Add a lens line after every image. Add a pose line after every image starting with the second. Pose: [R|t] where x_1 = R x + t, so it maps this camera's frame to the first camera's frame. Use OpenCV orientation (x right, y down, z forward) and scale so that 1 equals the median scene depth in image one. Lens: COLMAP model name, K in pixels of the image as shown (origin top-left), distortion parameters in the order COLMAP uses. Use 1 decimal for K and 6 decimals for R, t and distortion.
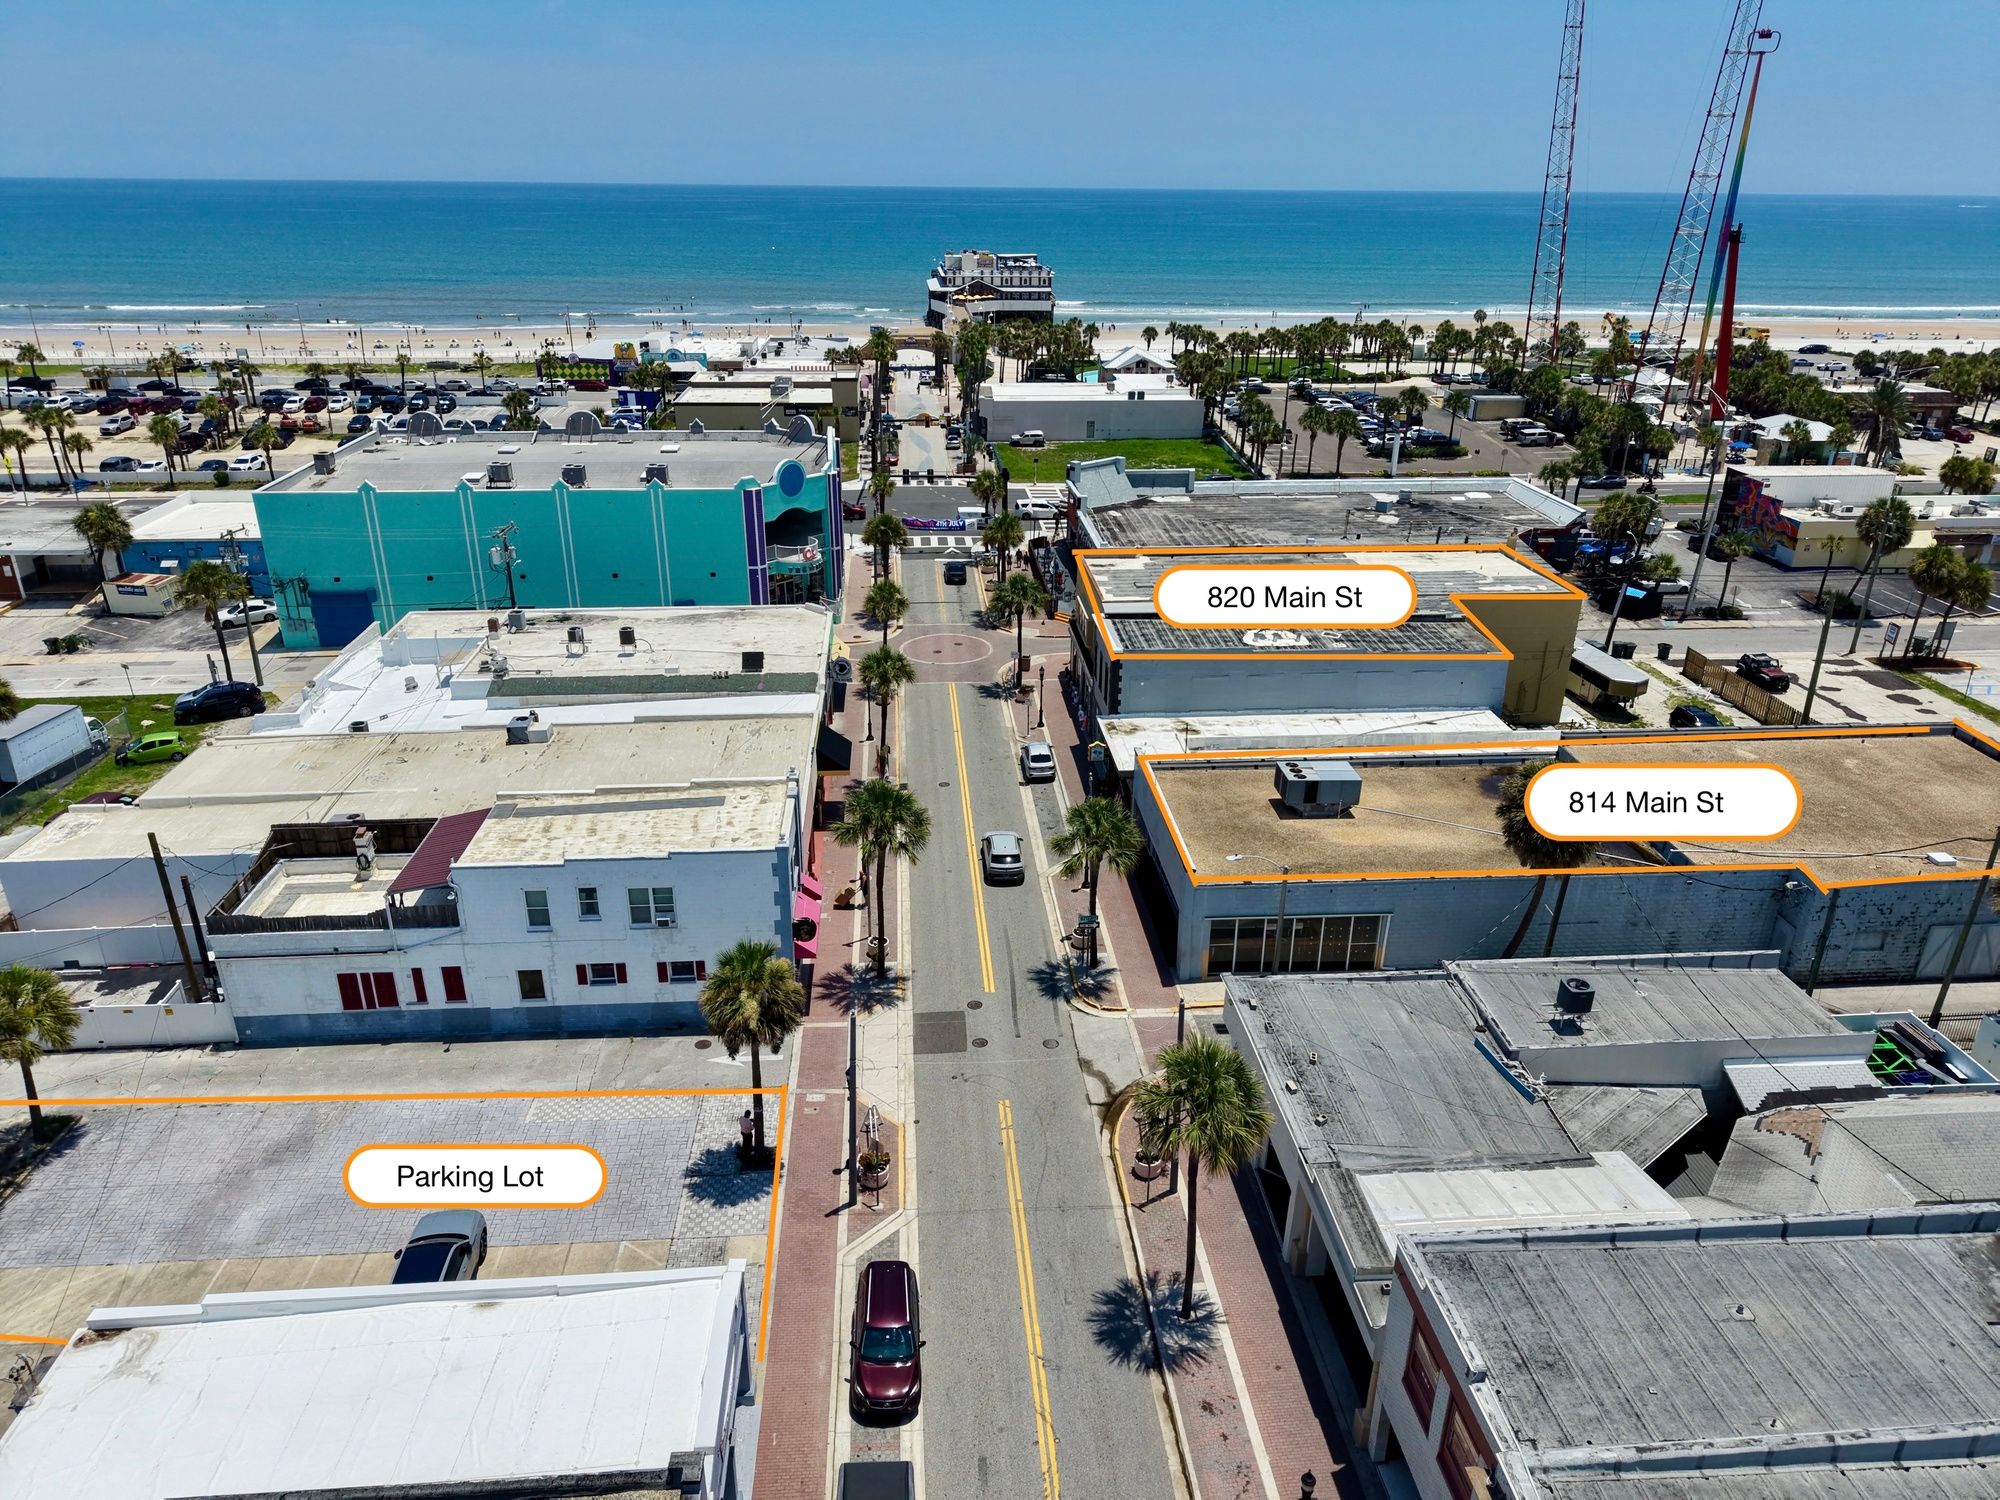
lens RADIAL K [[1327.3, 0, 1000.0], [0, 1327.3, 750.0], [0, 0, 1]] dist [0.059675, -0.083290]
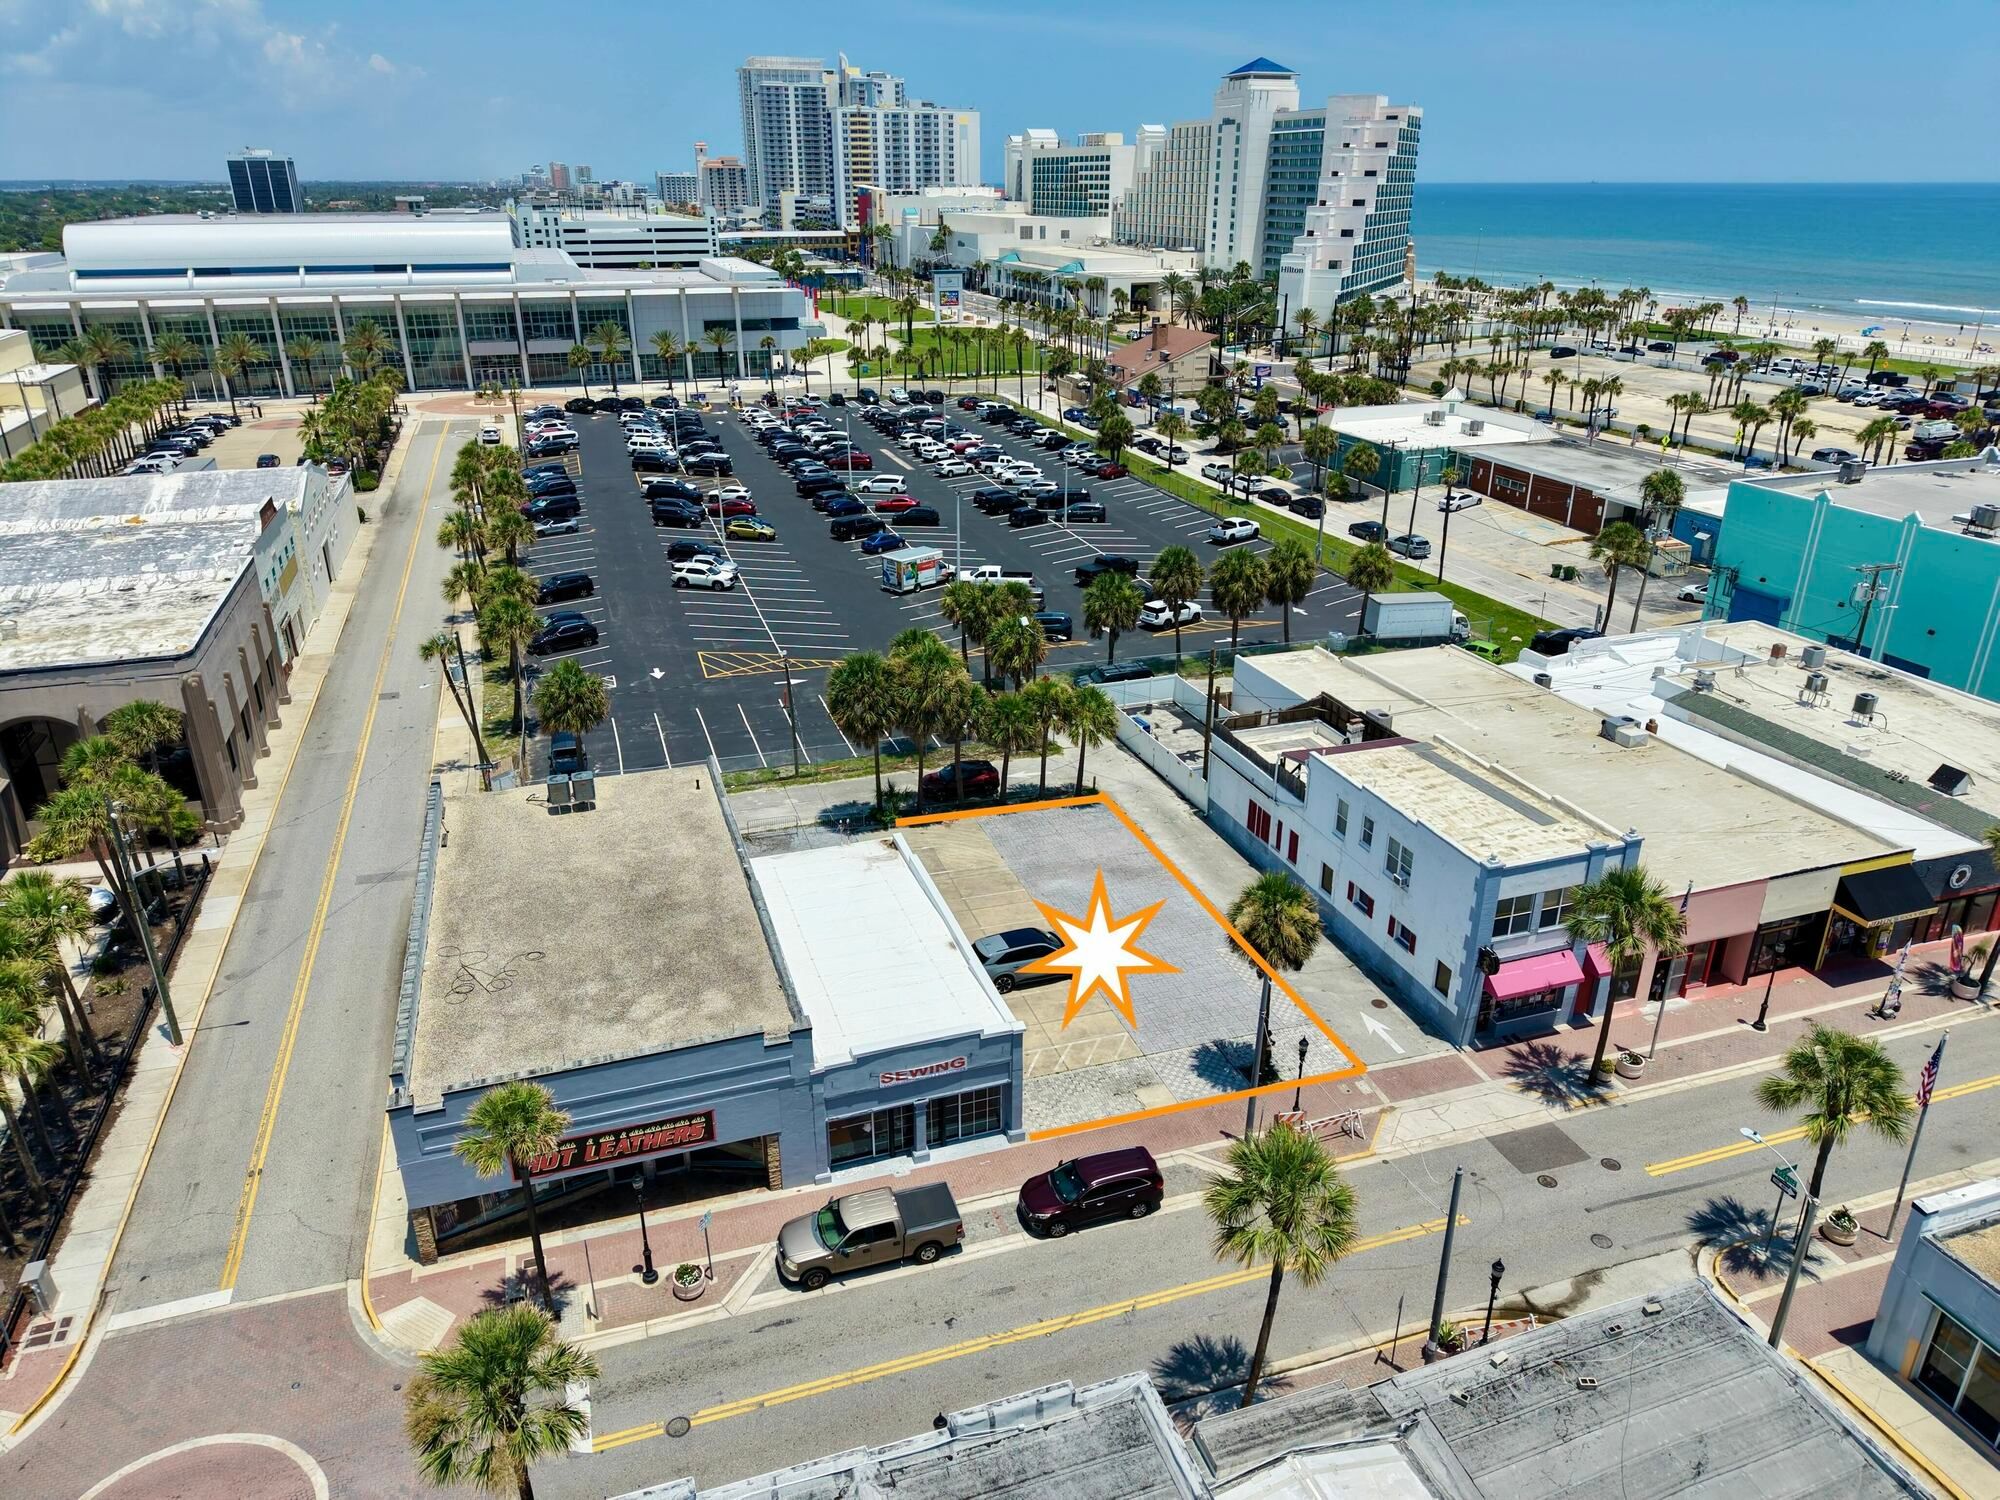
lens RADIAL K [[1327.3, 0, 1000.0], [0, 1327.3, 750.0], [0, 0, 1]] dist [0.059675, -0.083290]
pose [[0.240686, 0.369325, -0.897591, 0.528260], [-0.373229, 0.888888, 0.265664, -0.113918], [0.895974, 0.271066, 0.351786, 0.287431]]
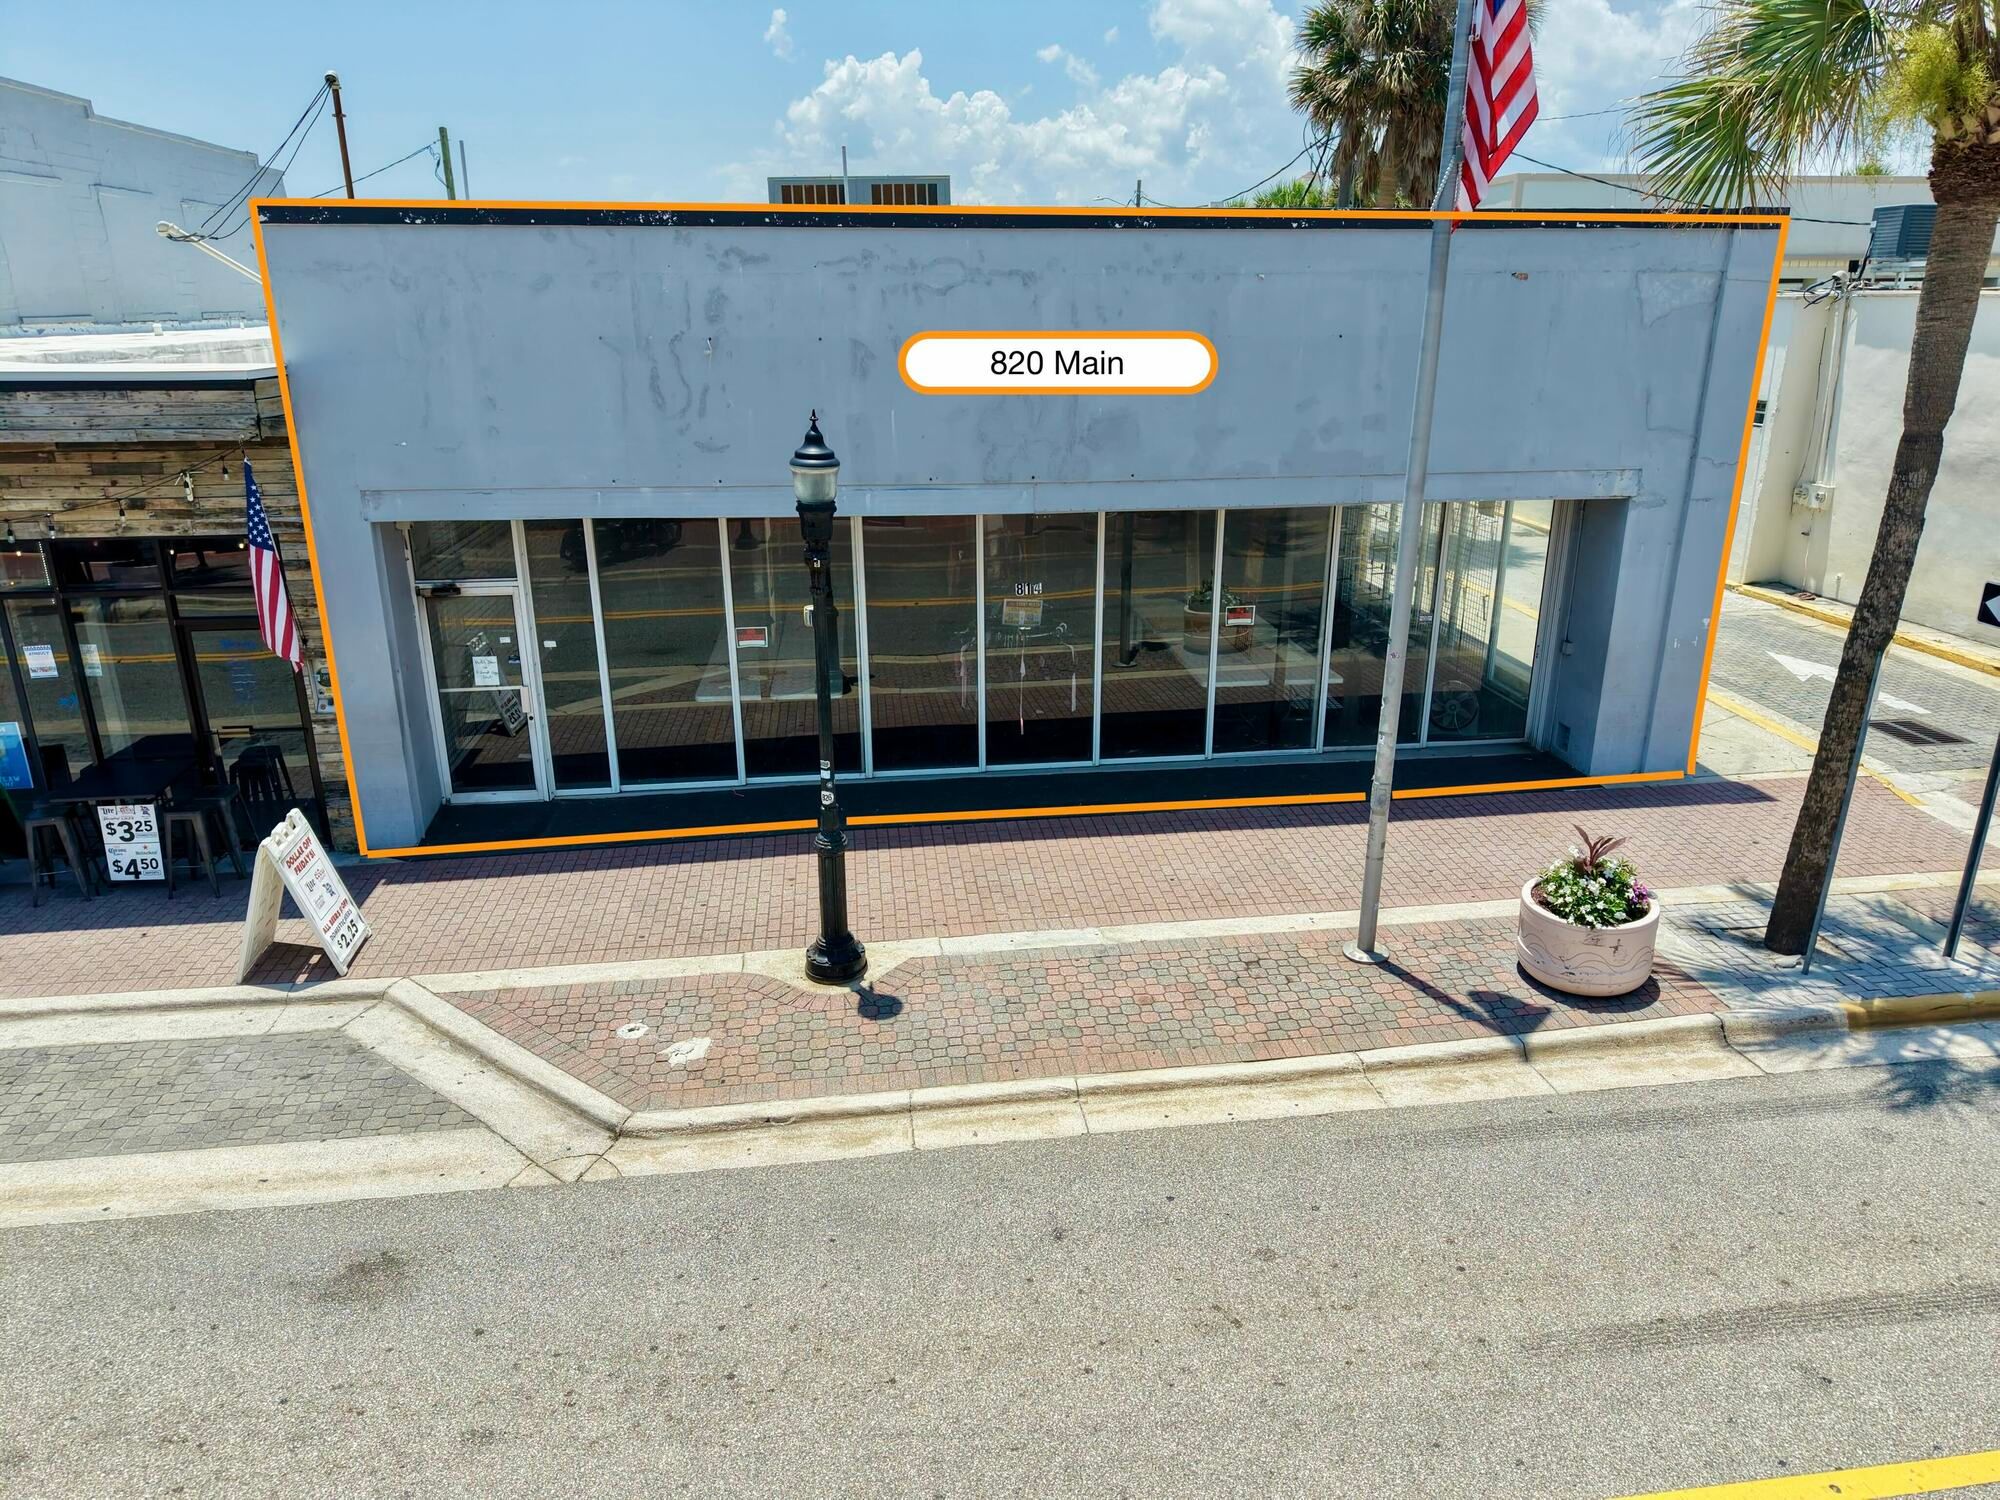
lens RADIAL K [[1327.3, 0, 1000.0], [0, 1327.3, 750.0], [0, 0, 1]] dist [0.059675, -0.083290]
pose [[-0.048254, -0.325186, 0.944418, -0.084565], [0.394517, 0.862435, 0.317115, 0.045520], [-0.917621, 0.387891, 0.086675, 1.089957]]
